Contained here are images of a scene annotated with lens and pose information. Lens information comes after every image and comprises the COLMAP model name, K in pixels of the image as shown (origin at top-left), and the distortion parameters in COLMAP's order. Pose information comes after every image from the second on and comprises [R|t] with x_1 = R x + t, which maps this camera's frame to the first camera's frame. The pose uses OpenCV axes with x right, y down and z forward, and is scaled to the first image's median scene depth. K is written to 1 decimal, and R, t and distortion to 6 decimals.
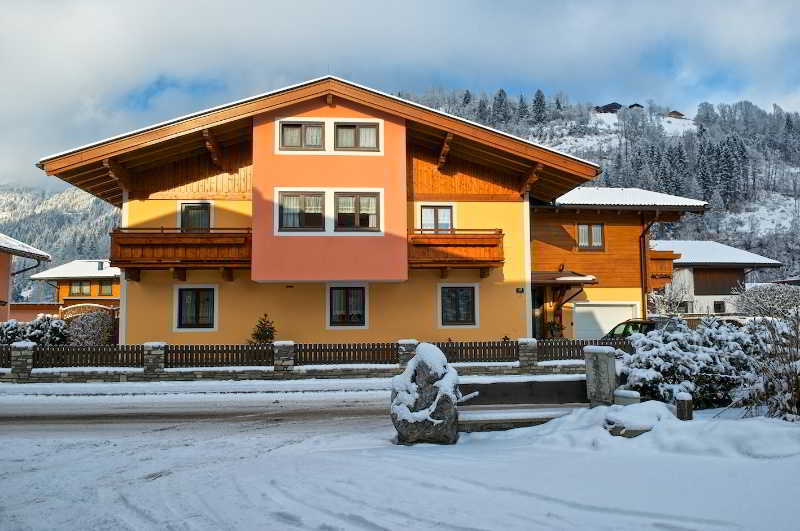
lens RADIAL K [[601.4, 0, 400.0], [0, 601.4, 265.5], [0, 0, 1]] dist [-0.033534, -0.010711]
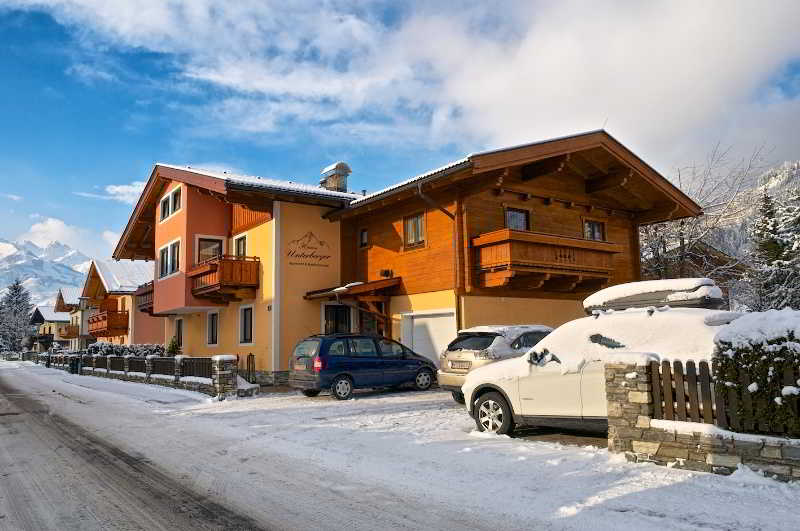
lens RADIAL K [[601.4, 0, 400.0], [0, 601.4, 265.5], [0, 0, 1]] dist [-0.033534, -0.010711]
pose [[0.525917, -0.112759, -0.843028, 1.232311], [0.097784, 0.992617, -0.071766, 0.067833], [0.844896, -0.044692, 0.533060, 0.685863]]
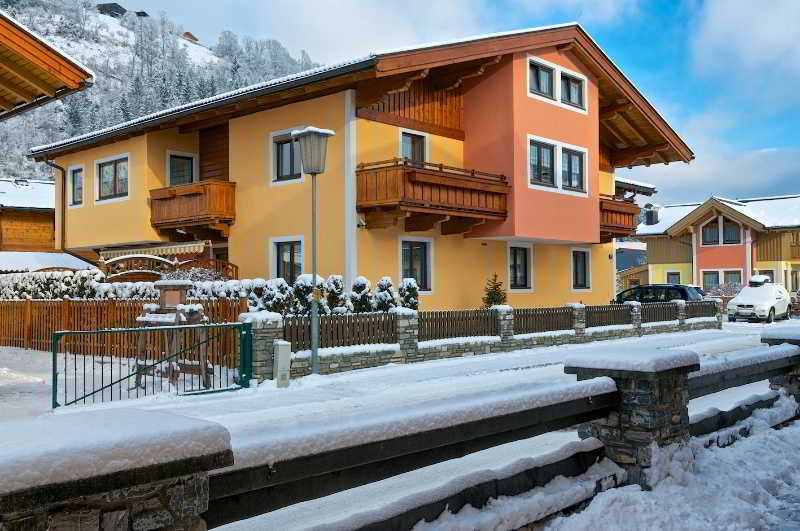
lens RADIAL K [[792.8, 0, 400.0], [0, 792.8, 265.5], [0, 0, 1]] dist [-0.003498, 0.016150]
pose [[0.728020, 0.025639, 0.685076, -1.098719], [-0.063852, 0.997492, 0.030524, 0.039977], [-0.682576, -0.065966, 0.727832, 0.244147]]
